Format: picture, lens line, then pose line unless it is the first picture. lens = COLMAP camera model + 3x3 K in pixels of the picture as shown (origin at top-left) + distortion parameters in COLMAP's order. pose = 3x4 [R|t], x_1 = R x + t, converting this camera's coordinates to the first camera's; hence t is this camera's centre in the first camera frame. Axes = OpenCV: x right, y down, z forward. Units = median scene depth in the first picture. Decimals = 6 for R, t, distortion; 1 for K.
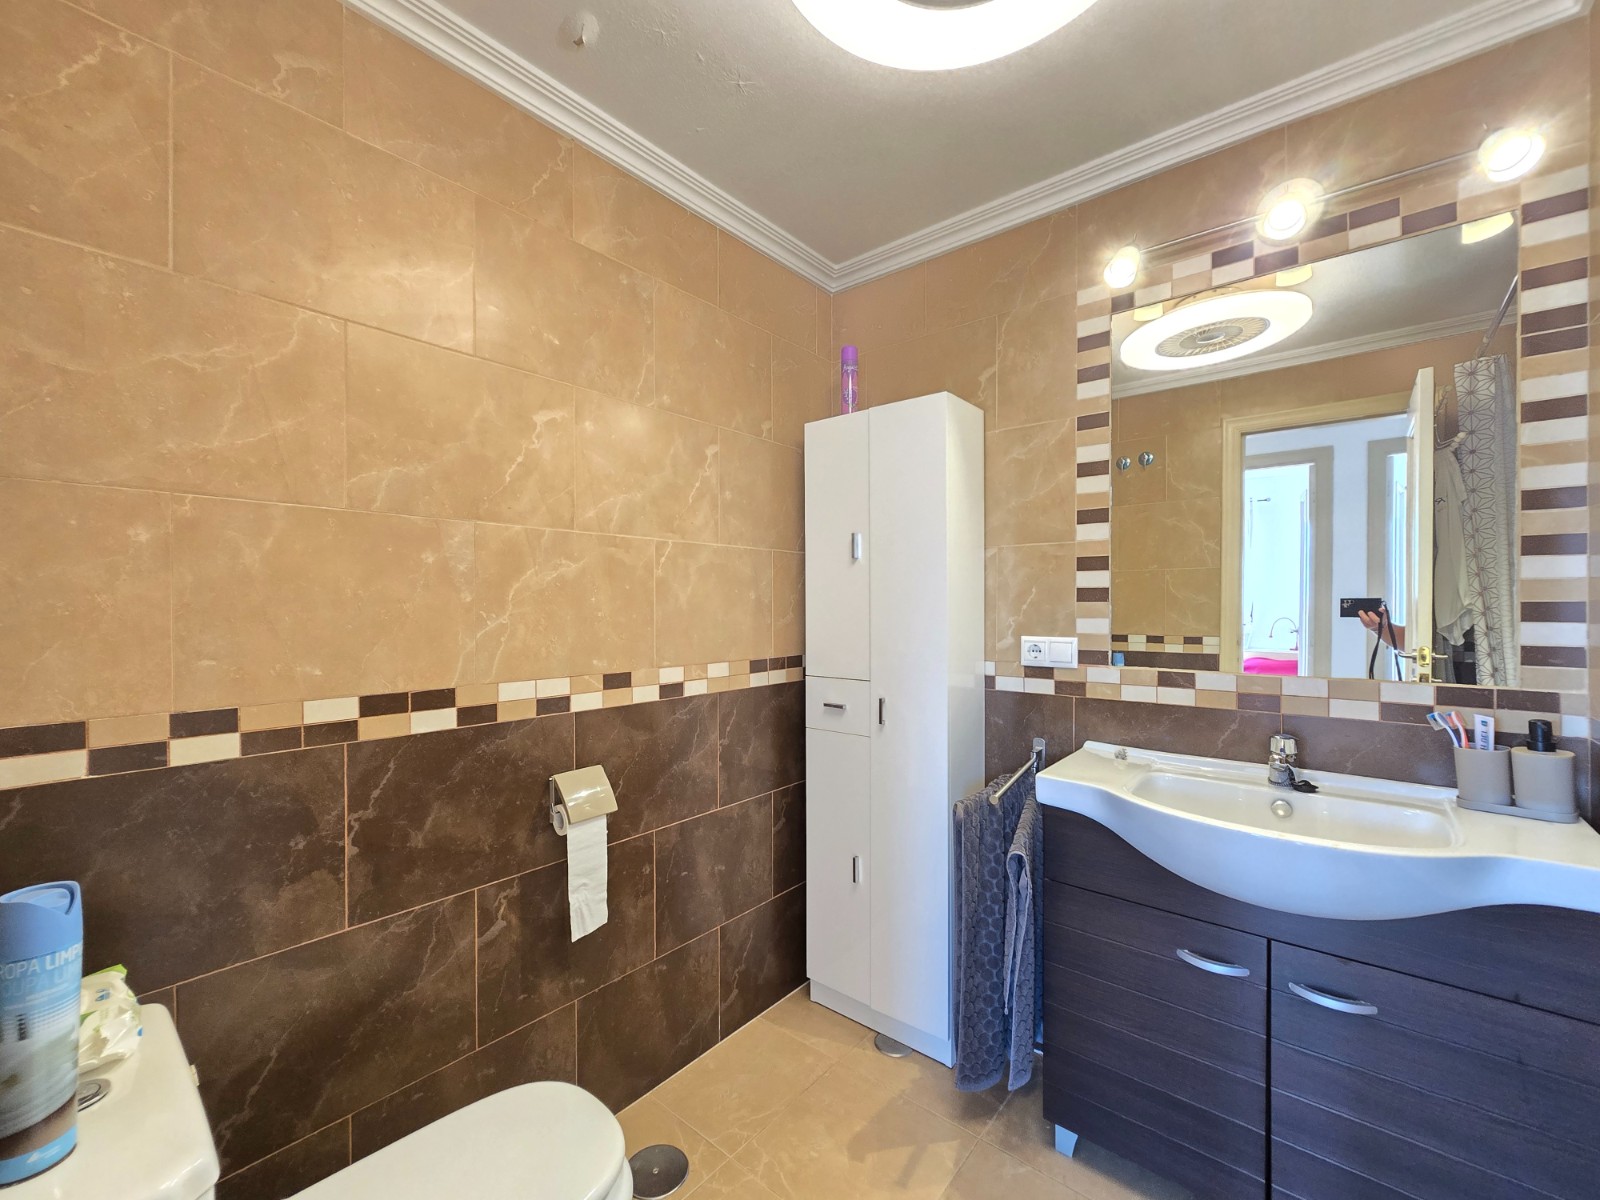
lens RADIAL K [[653.8, 0, 800.0], [0, 653.8, 600.0], [0, 0, 1]] dist [-0.000530, -0.000077]
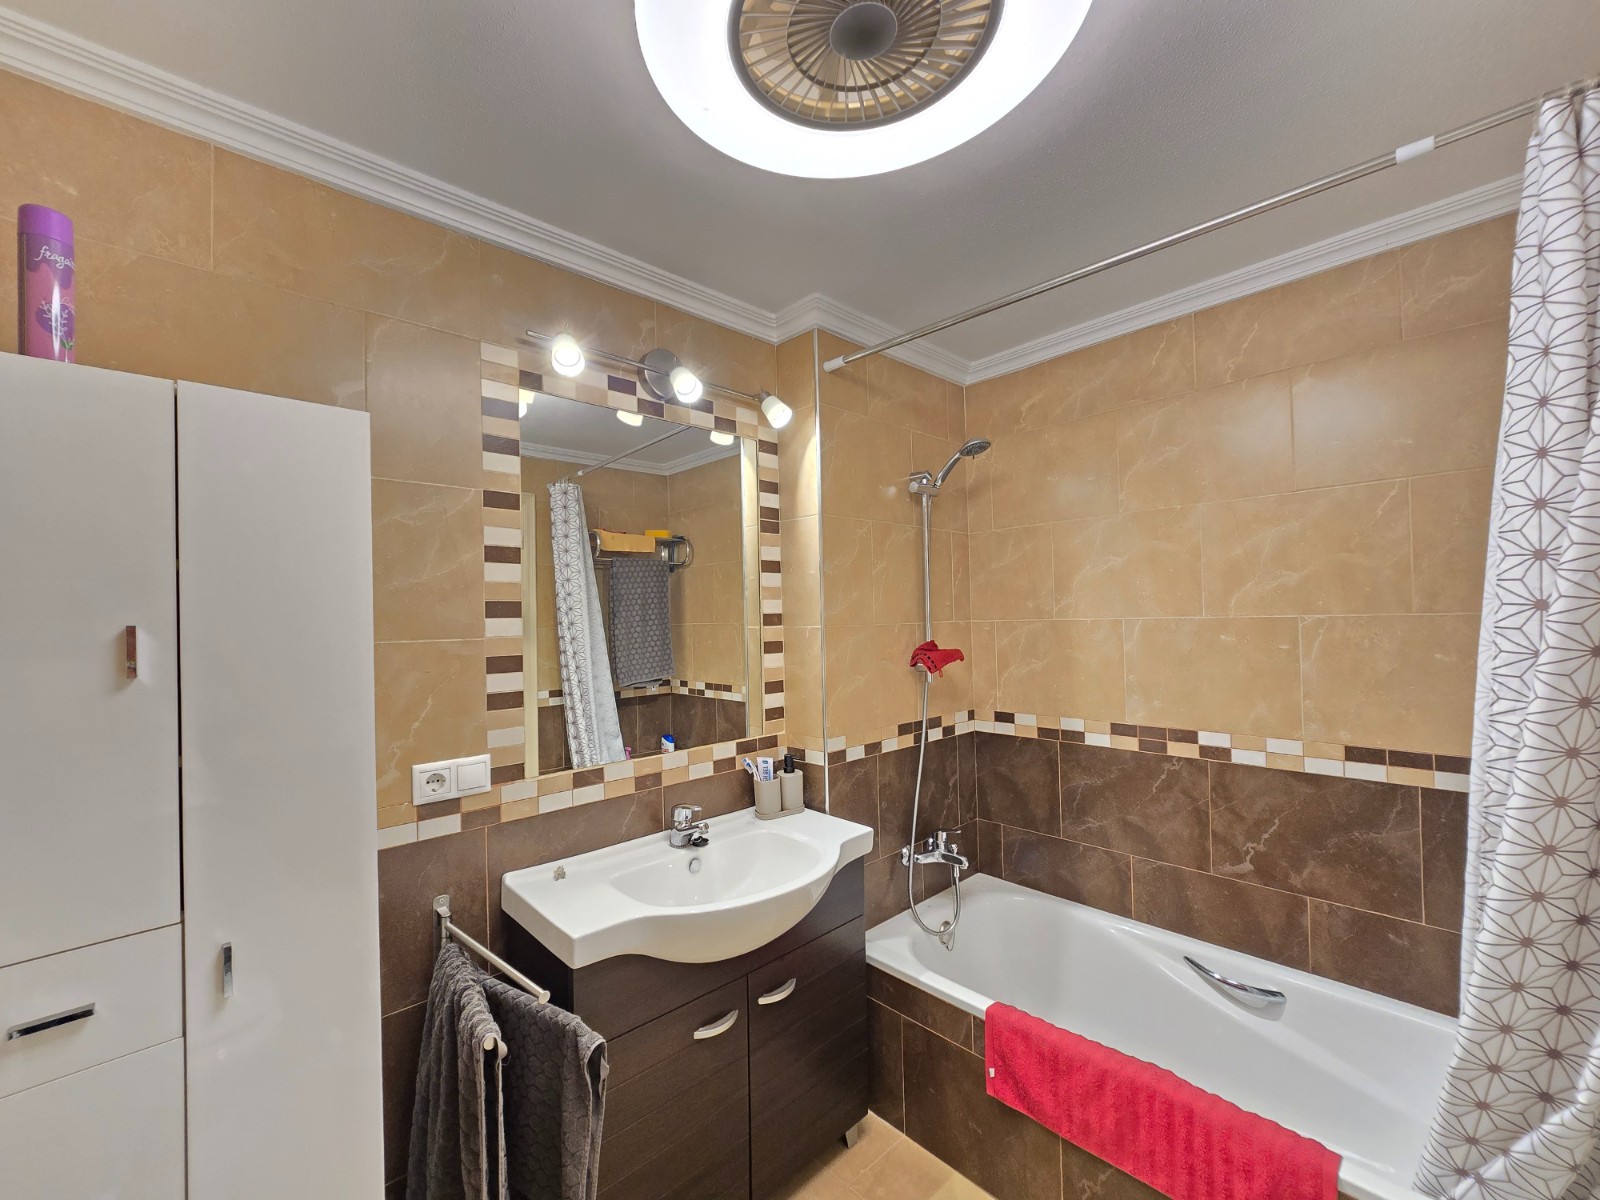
lens RADIAL K [[654.1, 0, 798.2], [0, 654.1, 611.6], [0, 0, 1]] dist [0.009885, 0.000020]
pose [[0.132779, 0.015795, 0.991020, -0.355556], [0.023319, 0.999546, -0.019056, -0.098500], [-0.990871, 0.025640, 0.132350, 0.493826]]
